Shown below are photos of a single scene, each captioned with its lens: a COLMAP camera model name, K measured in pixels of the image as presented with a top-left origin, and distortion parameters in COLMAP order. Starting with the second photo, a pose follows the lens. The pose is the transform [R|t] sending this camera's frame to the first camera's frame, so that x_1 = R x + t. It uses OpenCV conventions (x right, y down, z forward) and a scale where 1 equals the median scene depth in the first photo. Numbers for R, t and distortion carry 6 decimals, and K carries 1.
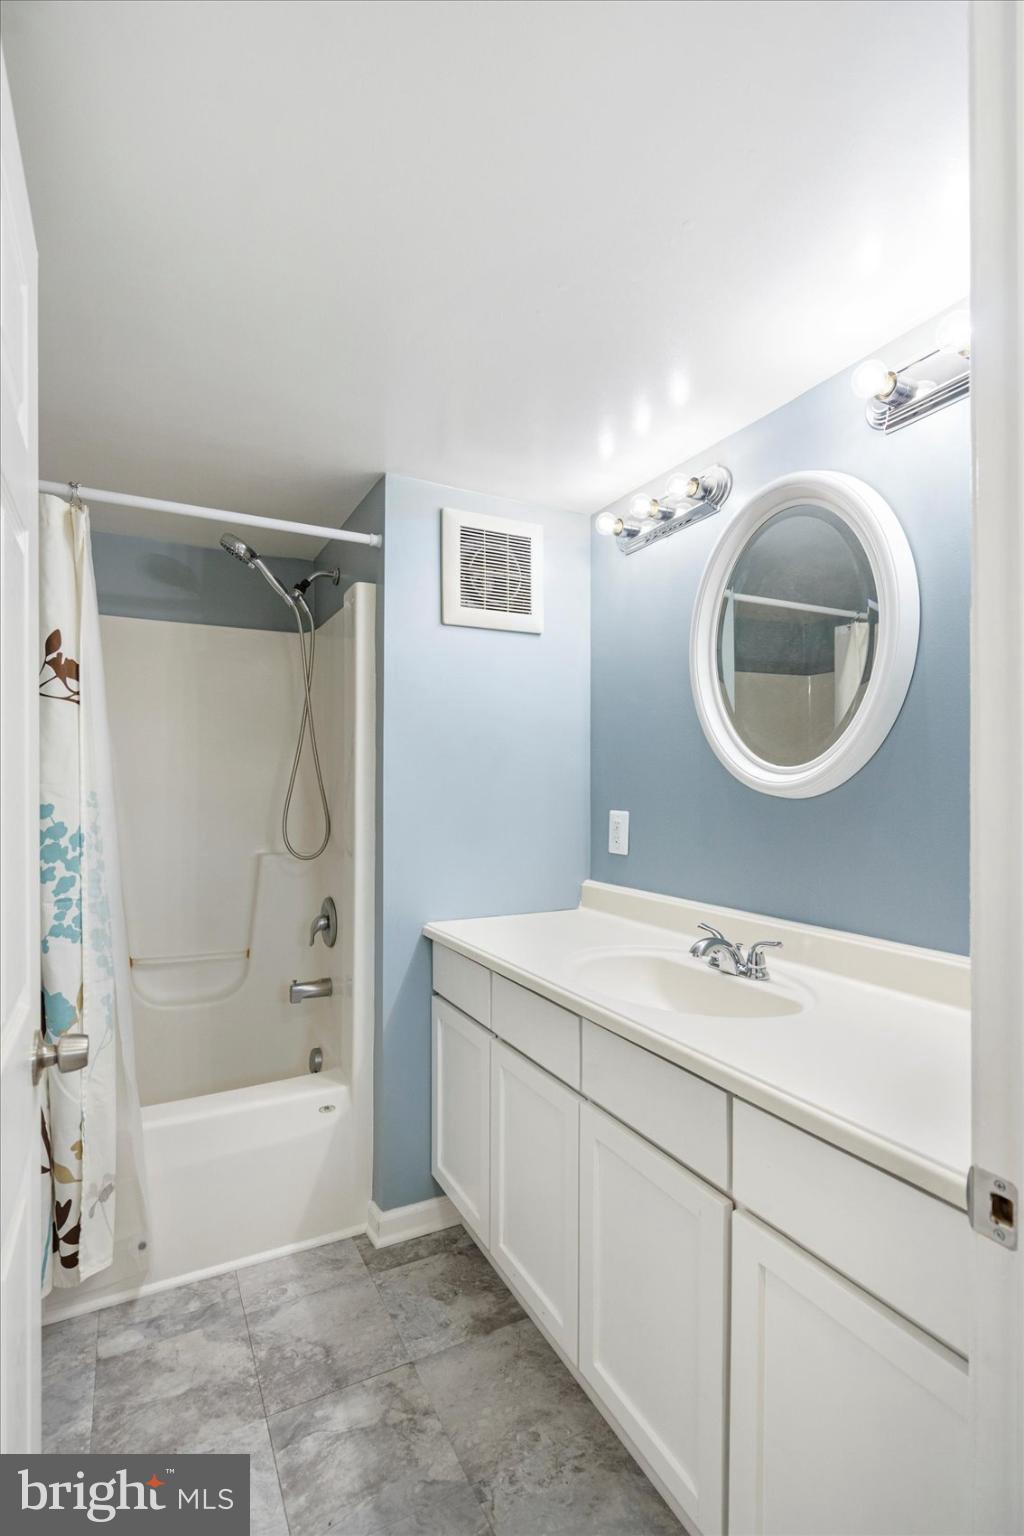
lens RADIAL K [[741.4, 0, 509.8], [0, 741.4, 774.5], [0, 0, 1]] dist [0.000184, 0.000356]
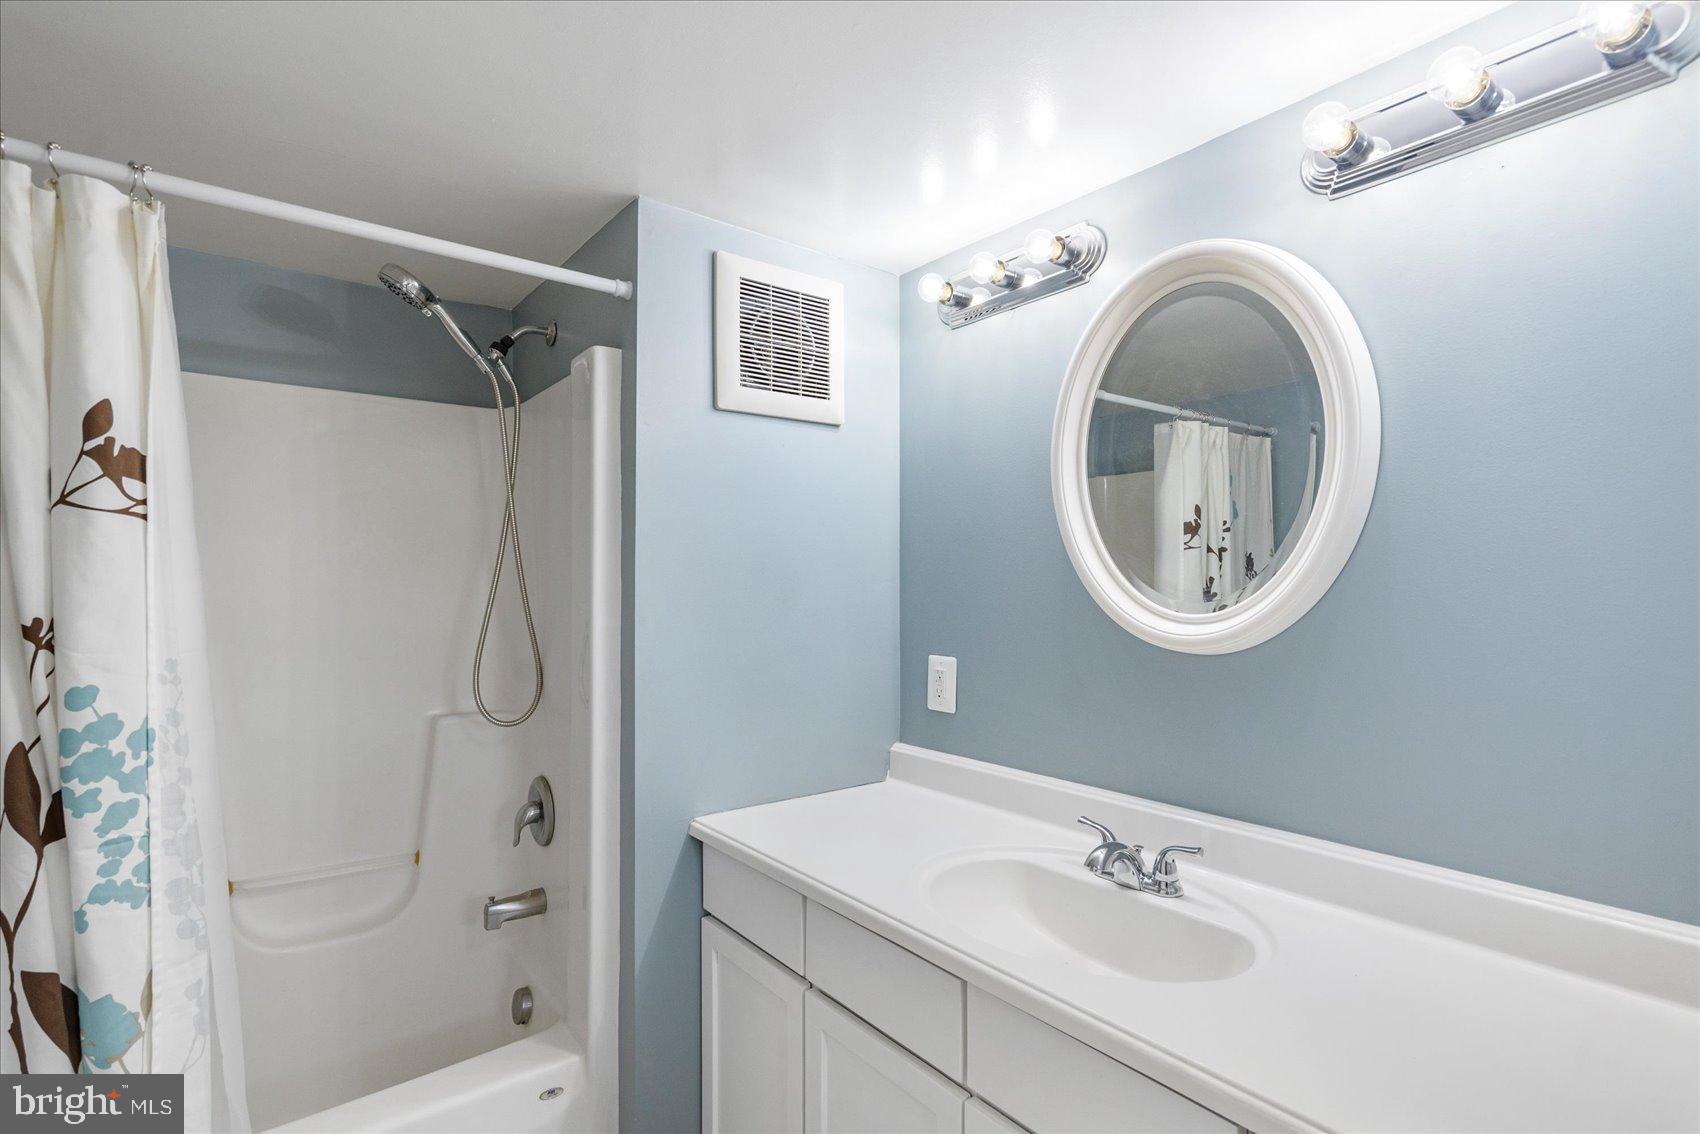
lens RADIAL K [[820.5, 0, 867.3], [0, 820.5, 560.3], [0, 0, 1]] dist [0.000184, 0.000356]
pose [[0.979517, 0.001835, 0.201354, -0.108445], [-0.001611, 0.999998, -0.001274, -0.052366], [-0.201356, 0.000923, 0.979518, 0.174185]]
